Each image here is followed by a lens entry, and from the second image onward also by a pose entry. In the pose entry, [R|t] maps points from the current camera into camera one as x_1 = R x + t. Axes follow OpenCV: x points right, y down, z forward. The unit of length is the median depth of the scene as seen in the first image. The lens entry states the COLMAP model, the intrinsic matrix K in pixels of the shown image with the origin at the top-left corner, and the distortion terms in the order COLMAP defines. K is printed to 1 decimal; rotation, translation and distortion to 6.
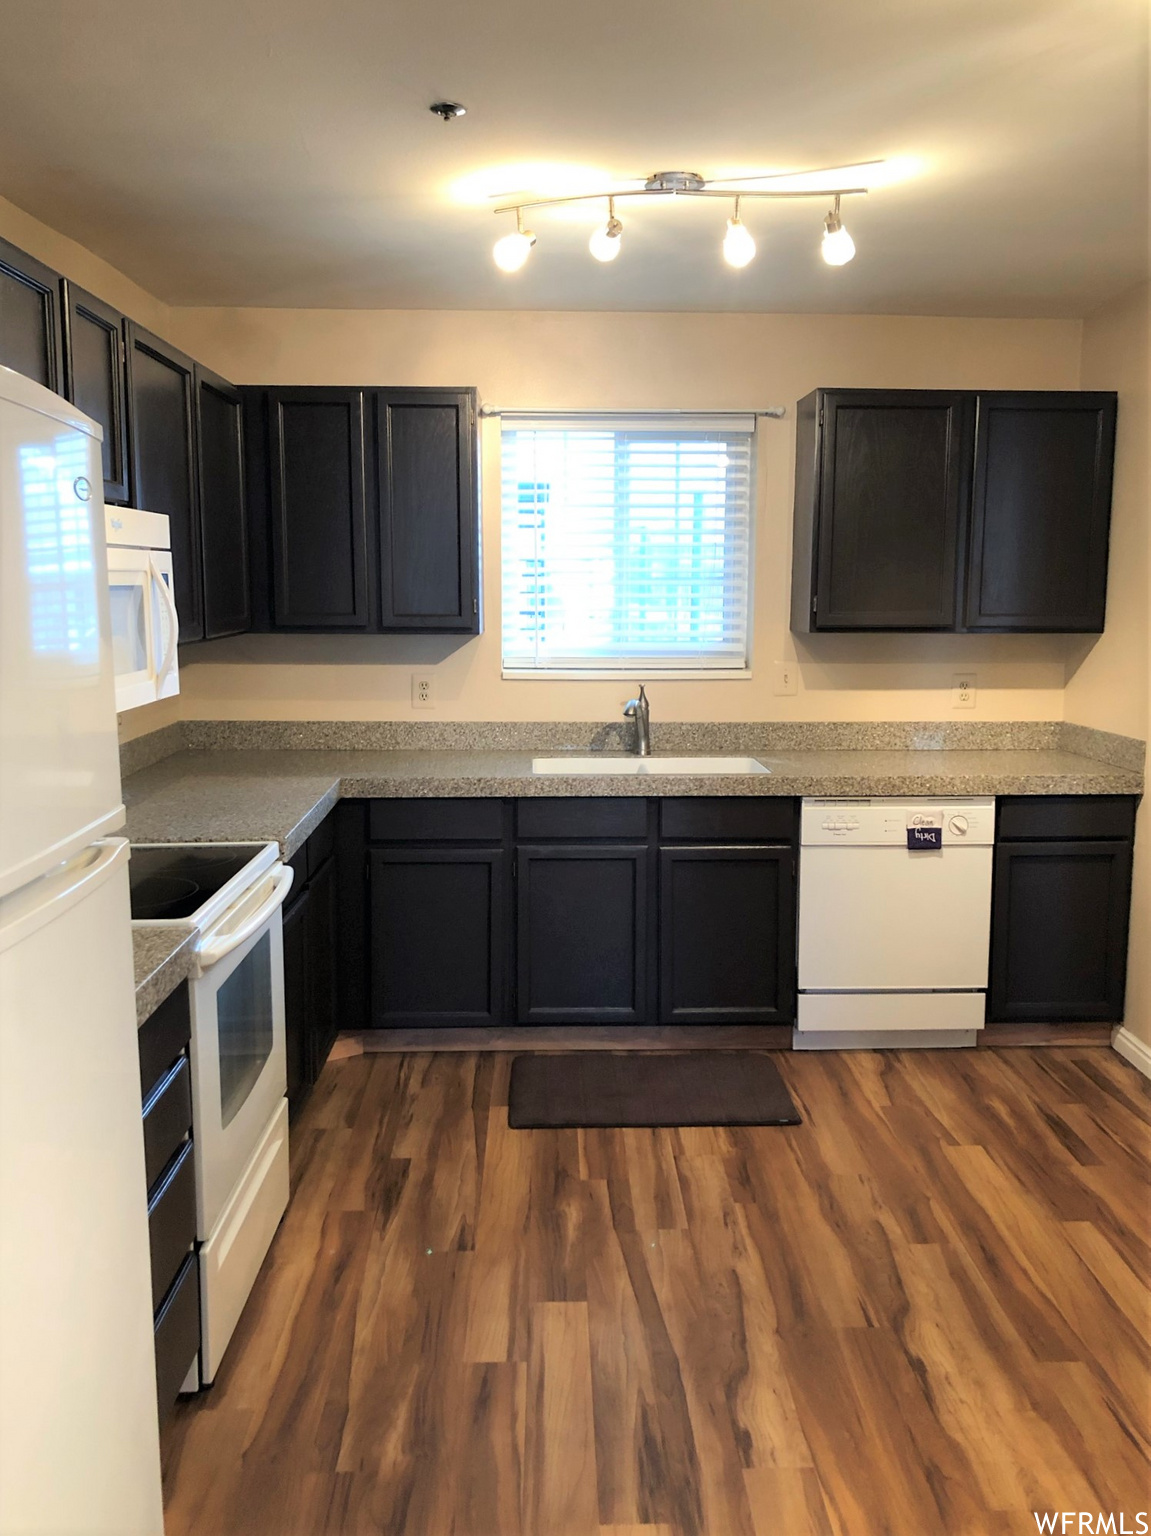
lens RADIAL K [[1276.0, 0, 575.5], [0, 1276.0, 768.0], [0, 0, 1]] dist [0.077005, -0.124804]
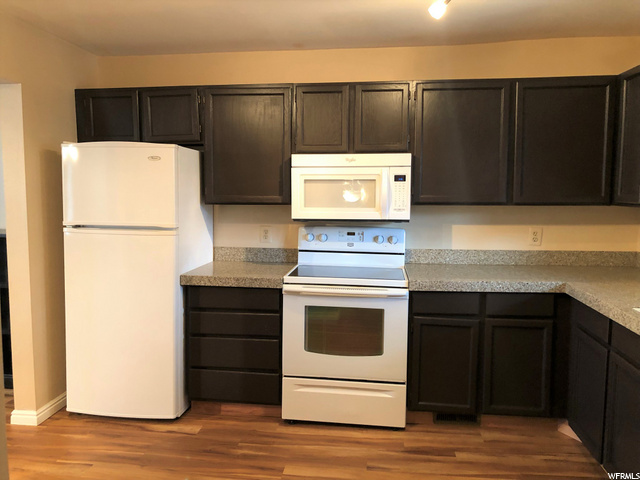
lens RADIAL K [[524.0, 0, 310.4], [0, 524.0, 236.9], [0, 0, 1]] dist [0.040169, -0.015804]
pose [[-0.159143, 0.091467, -0.983009, 0.600227], [-0.134792, 0.984362, 0.113415, -0.088906], [0.978011, 0.150551, -0.144325, 0.722847]]
